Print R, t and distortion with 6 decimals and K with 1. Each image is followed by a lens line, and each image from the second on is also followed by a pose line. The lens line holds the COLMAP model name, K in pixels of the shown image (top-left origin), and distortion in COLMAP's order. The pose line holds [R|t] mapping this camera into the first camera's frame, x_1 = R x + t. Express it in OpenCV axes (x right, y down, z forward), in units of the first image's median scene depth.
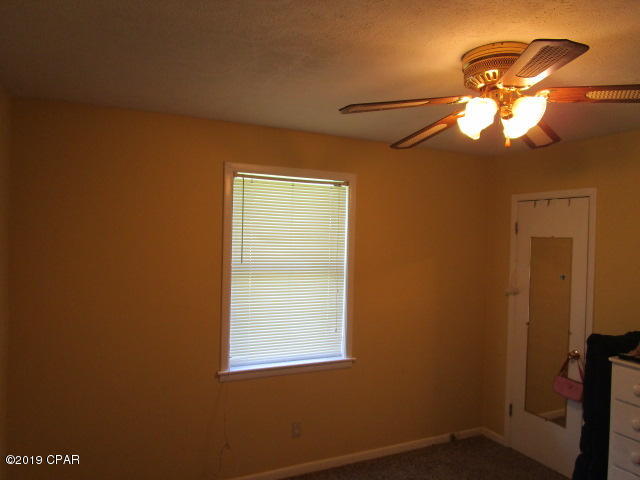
lens RADIAL K [[450.7, 0, 320.0], [0, 450.7, 240.0], [0, 0, 1]] dist [-0.001551, -0.000112]
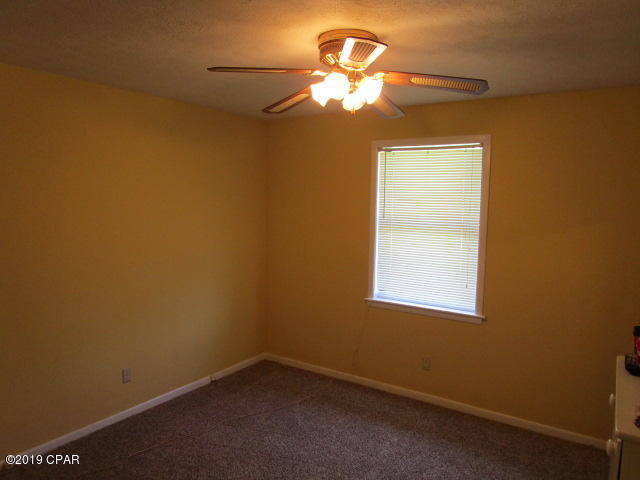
lens RADIAL K [[450.7, 0, 320.0], [0, 450.7, 240.0], [0, 0, 1]] dist [-0.001551, -0.000112]
pose [[0.535897, 0.062215, -0.841988, 0.774030], [-0.017839, 0.997893, 0.062381, 0.033652], [0.844095, -0.018410, 0.535878, 0.149063]]
